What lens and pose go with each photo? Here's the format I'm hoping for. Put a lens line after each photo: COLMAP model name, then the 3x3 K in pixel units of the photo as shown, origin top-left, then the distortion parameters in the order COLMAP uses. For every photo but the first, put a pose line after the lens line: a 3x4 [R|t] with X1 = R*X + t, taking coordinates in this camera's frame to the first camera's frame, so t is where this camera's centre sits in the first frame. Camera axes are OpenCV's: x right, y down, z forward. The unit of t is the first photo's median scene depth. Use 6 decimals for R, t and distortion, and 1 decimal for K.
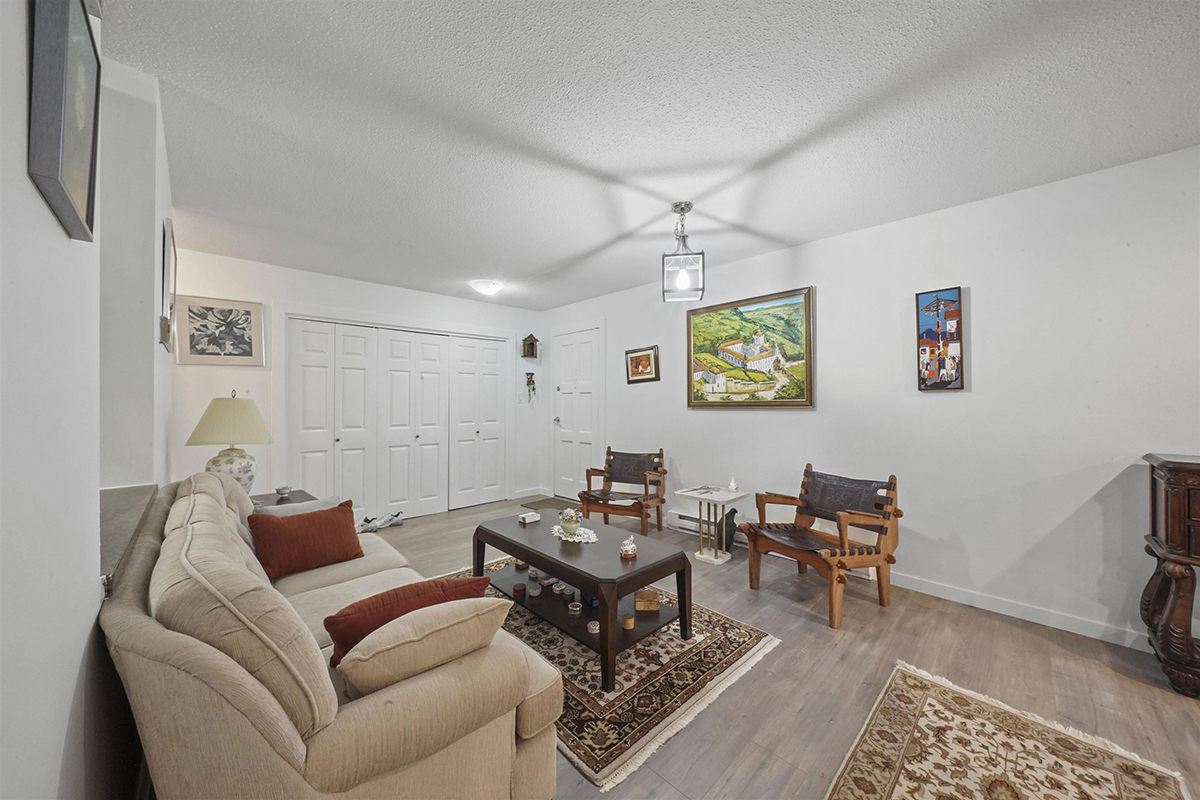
lens RADIAL K [[420.6, 0, 590.3], [0, 420.6, 397.5], [0, 0, 1]] dist [-0.013600, 0.000519]
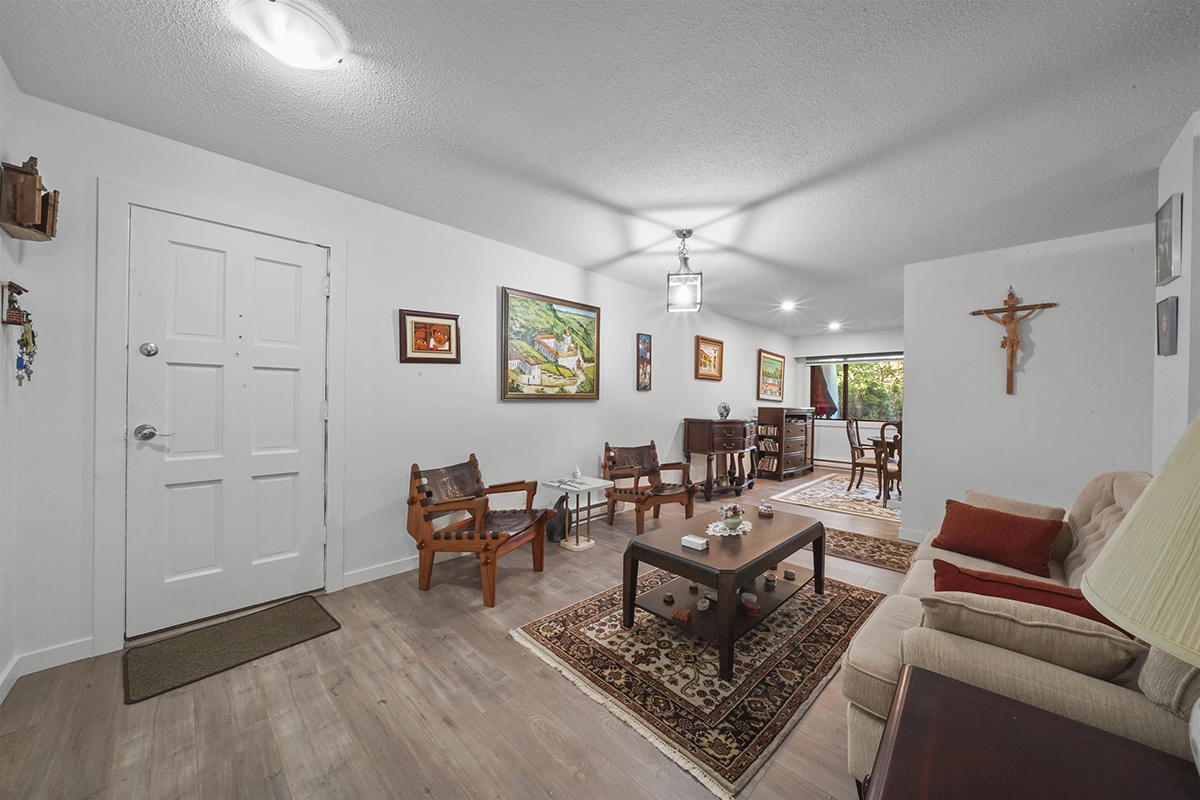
lens RADIAL K [[420.6, 0, 589.2], [0, 420.6, 405.3], [0, 0, 1]] dist [-0.013600, 0.000519]
pose [[-0.032278, -0.018484, 0.999308, -0.716007], [-0.029539, 0.999410, 0.017532, 0.015901], [-0.999042, -0.028953, -0.032805, 0.963050]]
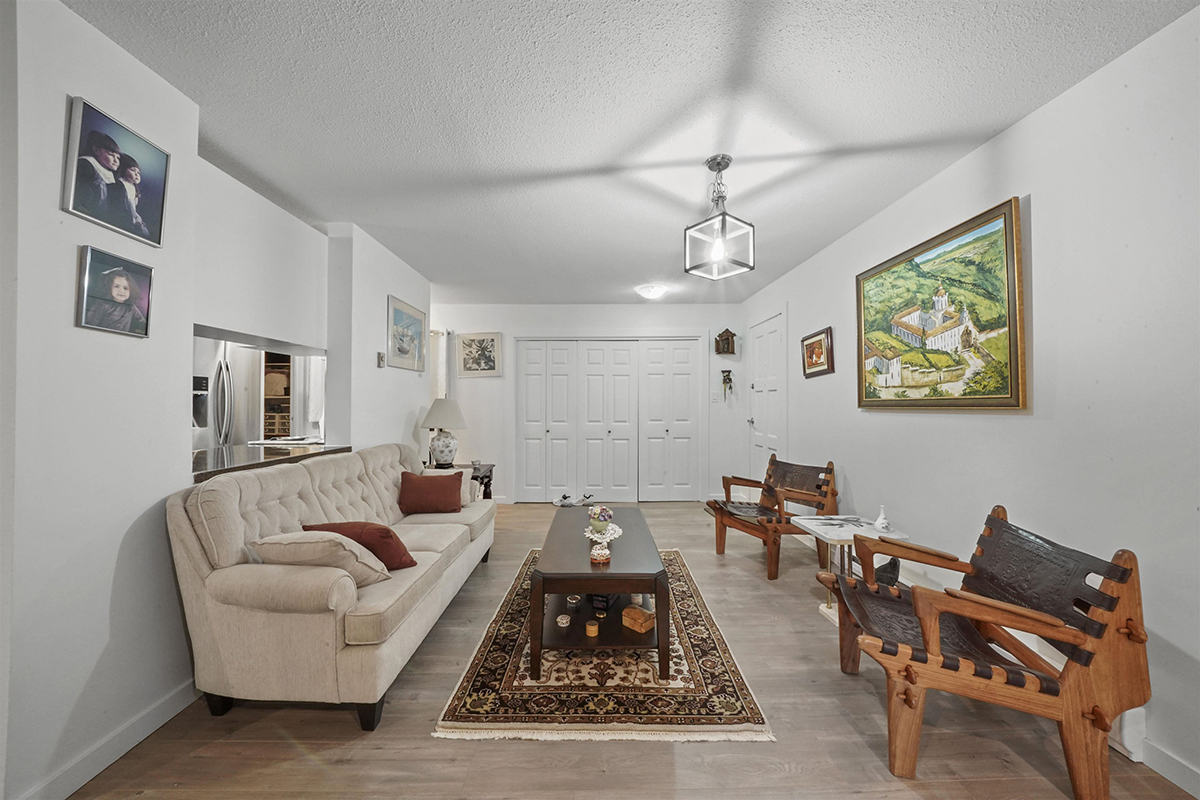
lens RADIAL K [[420.6, 0, 589.0], [0, 420.6, 394.4], [0, 0, 1]] dist [-0.013600, 0.000519]
pose [[0.728668, -0.013611, -0.684732, 0.438946], [0.008144, 0.999904, -0.011209, 0.004953], [0.684818, 0.002592, 0.728709, 0.170719]]
